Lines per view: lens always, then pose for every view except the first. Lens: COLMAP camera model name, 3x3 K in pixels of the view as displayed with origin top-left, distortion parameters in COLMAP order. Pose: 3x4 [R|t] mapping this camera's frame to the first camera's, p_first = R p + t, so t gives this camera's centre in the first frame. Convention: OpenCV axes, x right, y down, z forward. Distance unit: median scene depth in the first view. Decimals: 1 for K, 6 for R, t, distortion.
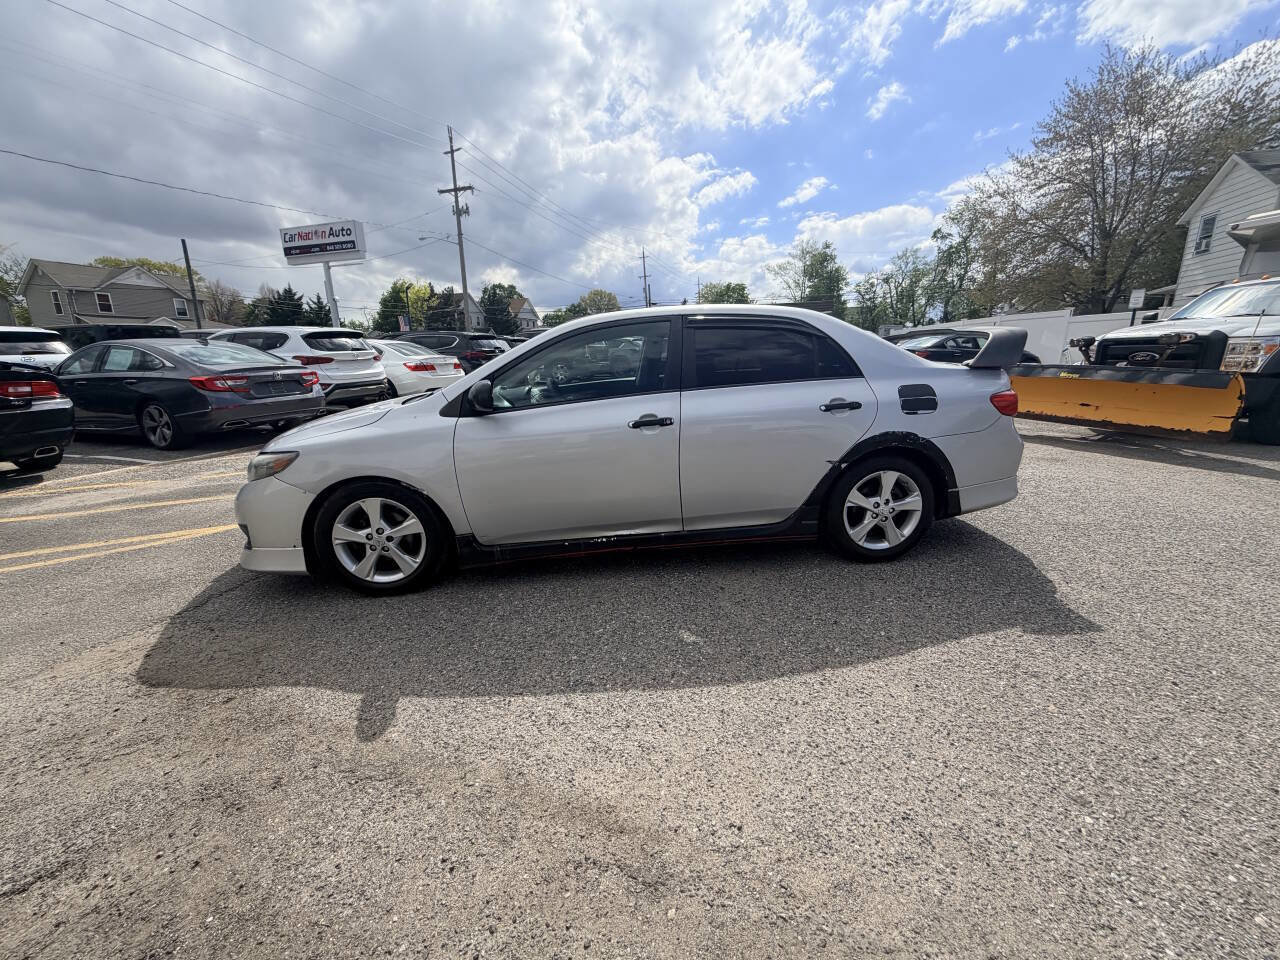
lens RADIAL K [[507.9, 0, 639.6], [0, 507.9, 482.7], [0, 0, 1]] dist [-0.000115, 0.000010]
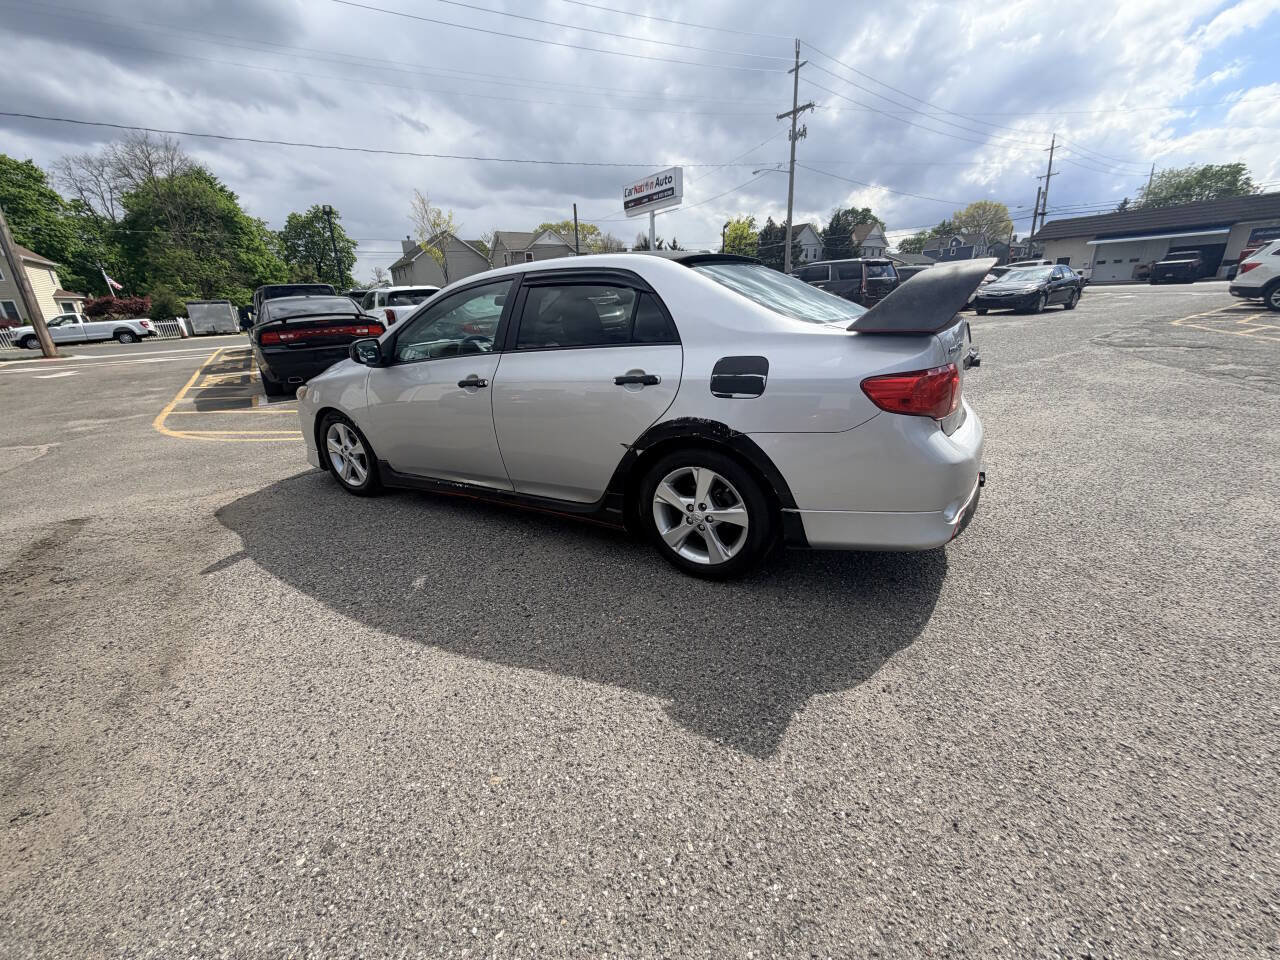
lens RADIAL K [[507.6, 0, 639.2], [0, 507.6, 479.6], [0, 0, 1]] dist [0.000151, 0.000105]
pose [[0.805880, 0.180893, -0.563769, 0.826419], [-0.116639, 0.982030, 0.148368, -0.105947], [0.580476, -0.053809, 0.812497, 0.299953]]
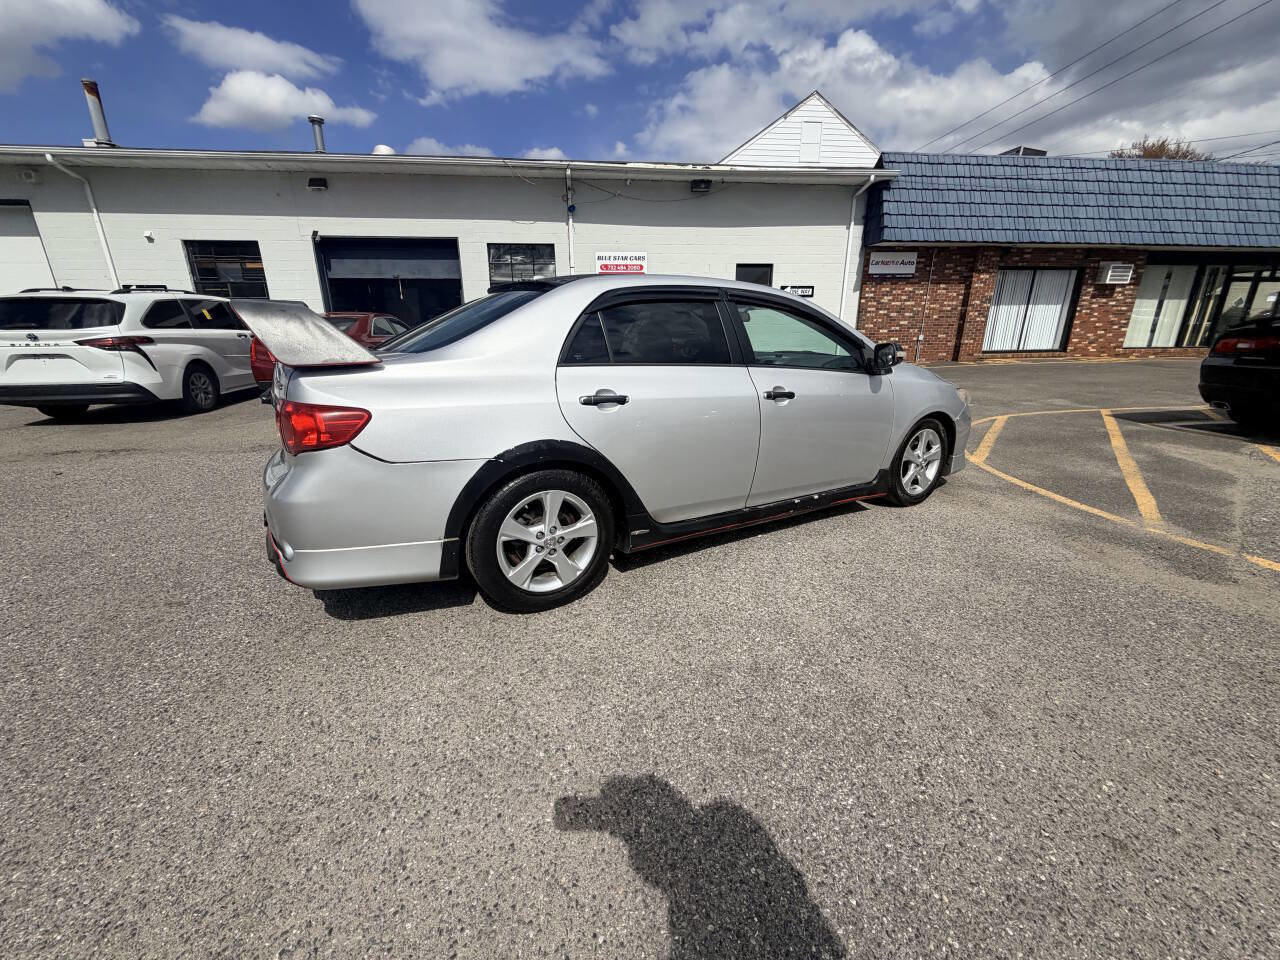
lens RADIAL K [[505.3, 0, 638.5], [0, 505.3, 483.9], [0, 0, 1]] dist [0.001216, -0.000126]
pose [[-0.907238, 0.151132, -0.392528, 0.579589], [-0.079961, 0.854230, 0.513709, -0.568401], [0.412947, 0.497444, -0.762905, 2.152305]]
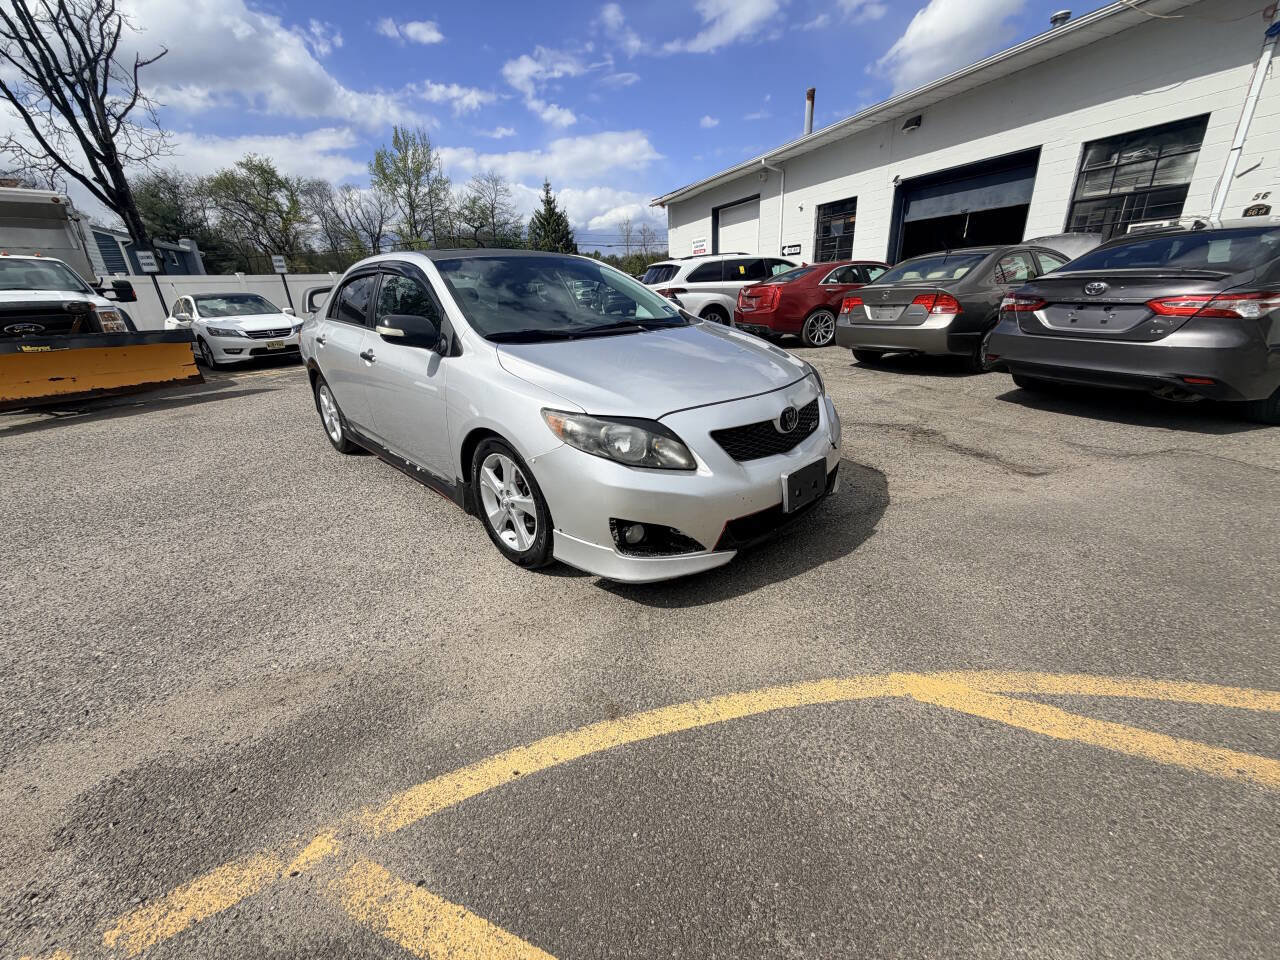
lens RADIAL K [[505.3, 0, 638.5], [0, 505.3, 483.9], [0, 0, 1]] dist [0.001216, -0.000126]
pose [[-0.629626, -0.238691, 0.739323, -1.221961], [0.245650, 0.841644, 0.480927, -0.400978], [-0.737040, 0.484419, -0.471287, 1.690664]]
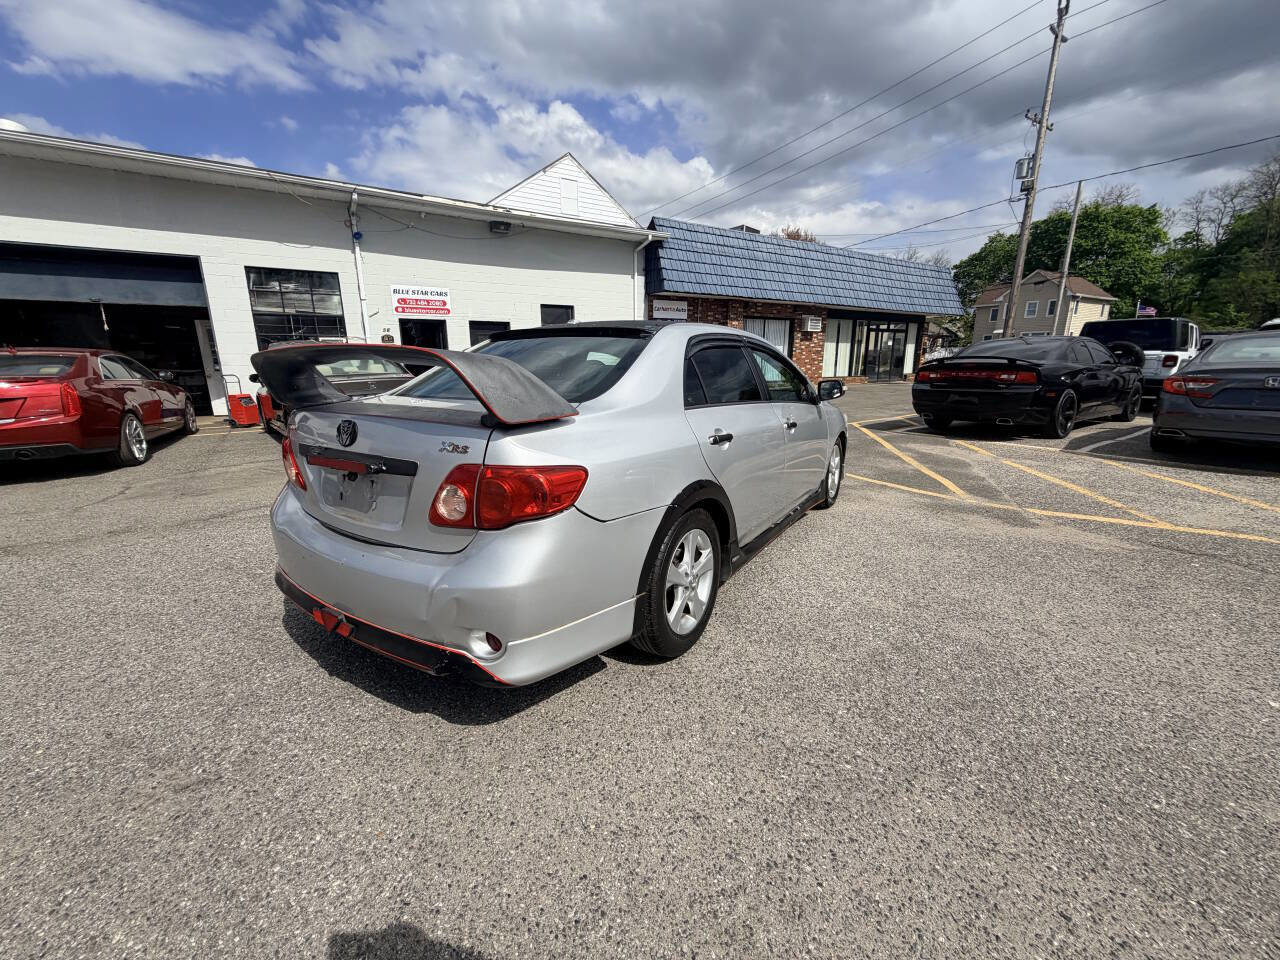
lens RADIAL K [[507.1, 0, 638.4], [0, 507.1, 482.1], [0, 0, 1]] dist [0.000192, -0.000058]
pose [[-0.621998, 0.210239, -0.754267, 1.009647], [-0.173095, 0.902531, 0.394305, -0.518021], [0.763647, 0.375816, -0.524981, 1.849410]]
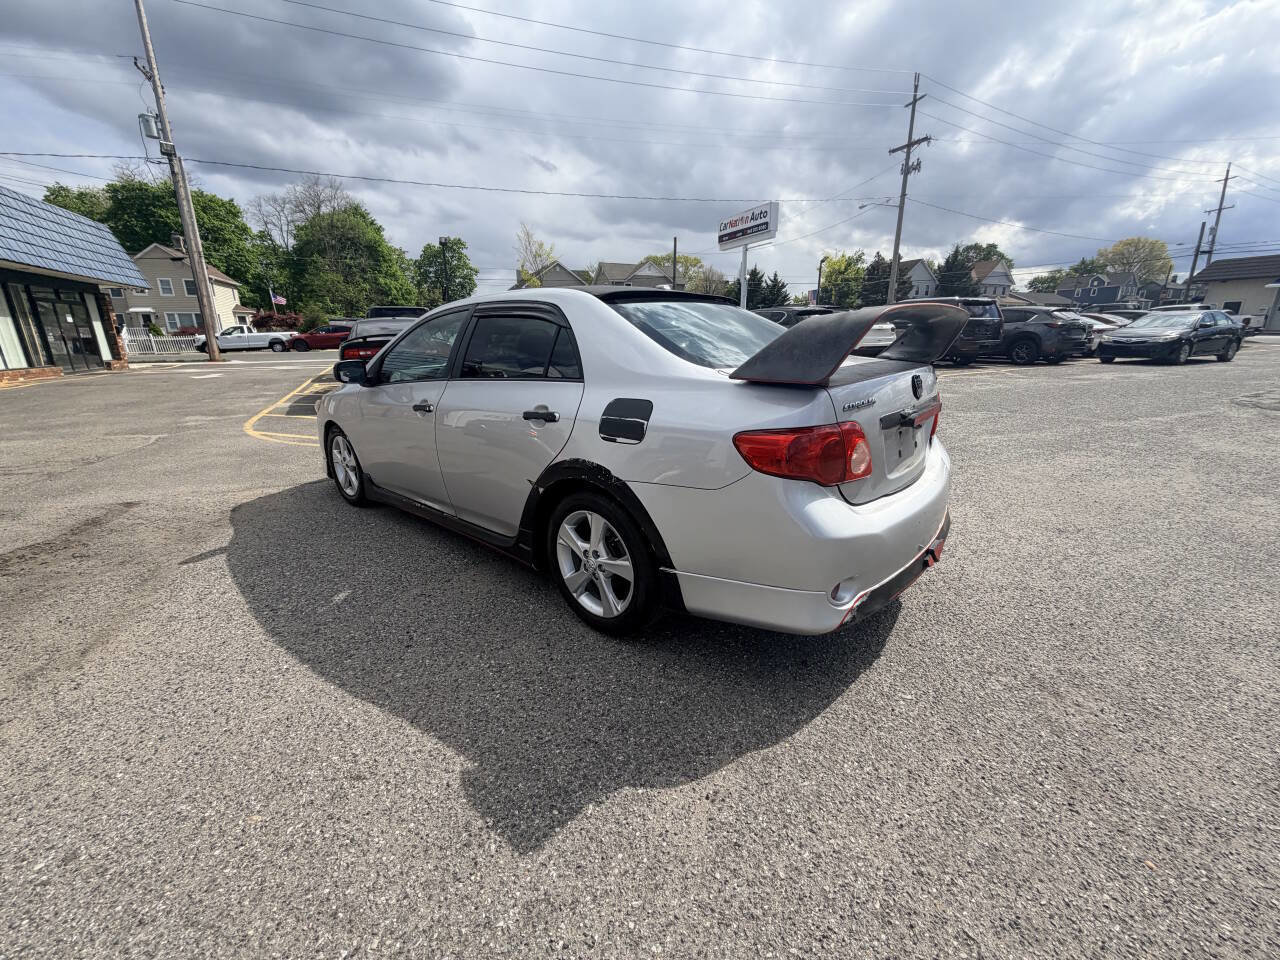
lens RADIAL K [[506.4, 0, 640.5], [0, 506.4, 483.0], [0, 0, 1]] dist [0.001500, -0.000542]
pose [[0.683034, 0.220288, -0.696375, 0.999024], [-0.183838, 0.974589, 0.127982, -0.165034], [0.706872, 0.040604, 0.706175, 0.511644]]
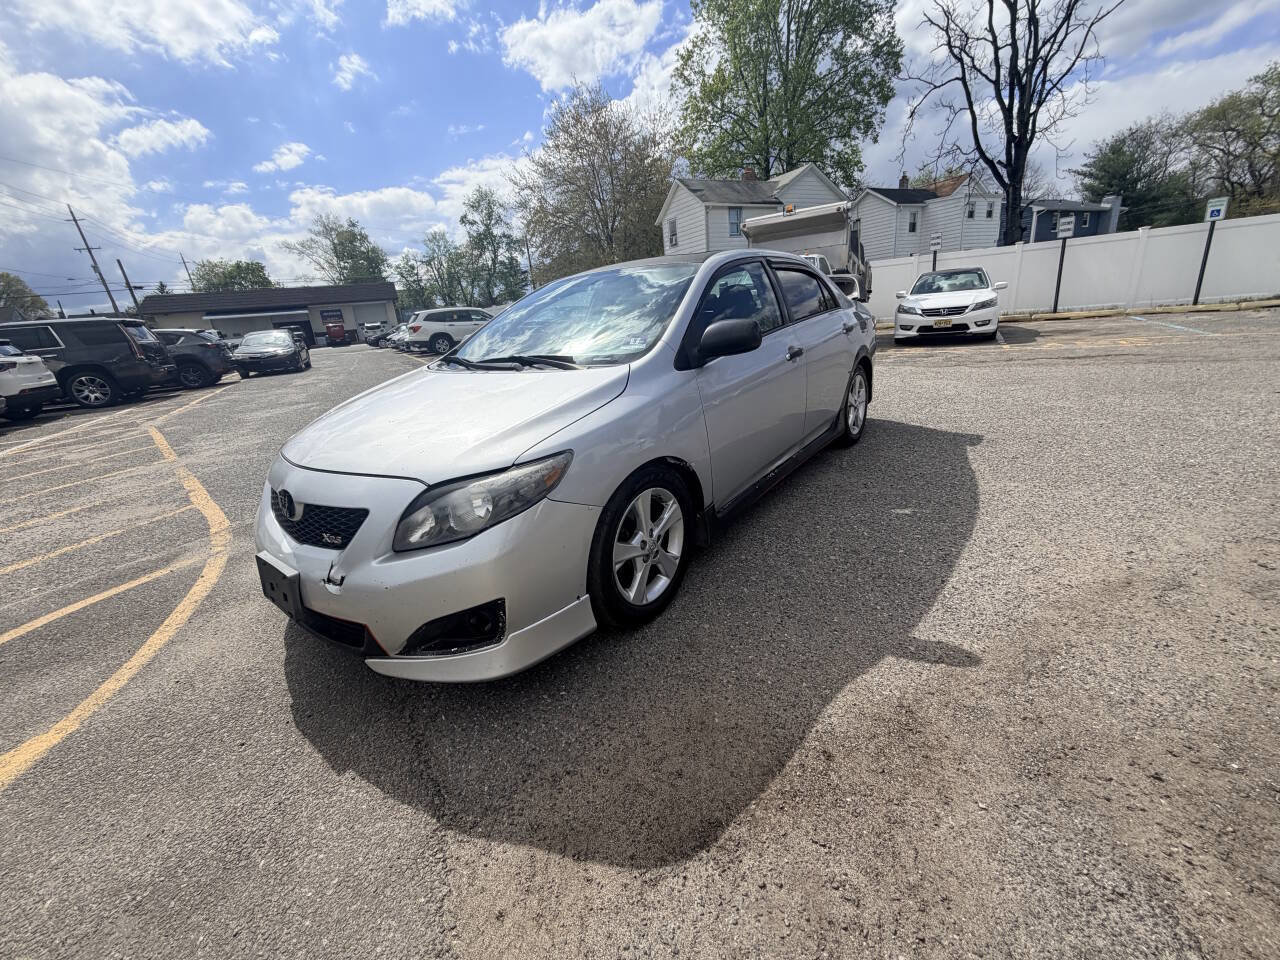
lens RADIAL K [[503.7, 0, 641.7], [0, 503.7, 486.3], [0, 0, 1]] dist [0.000067, 0.000277]
pose [[0.681653, -0.277138, 0.677159, -0.904846], [0.251763, 0.957817, 0.138569, -0.070216], [-0.686997, 0.076028, 0.722672, 0.417108]]
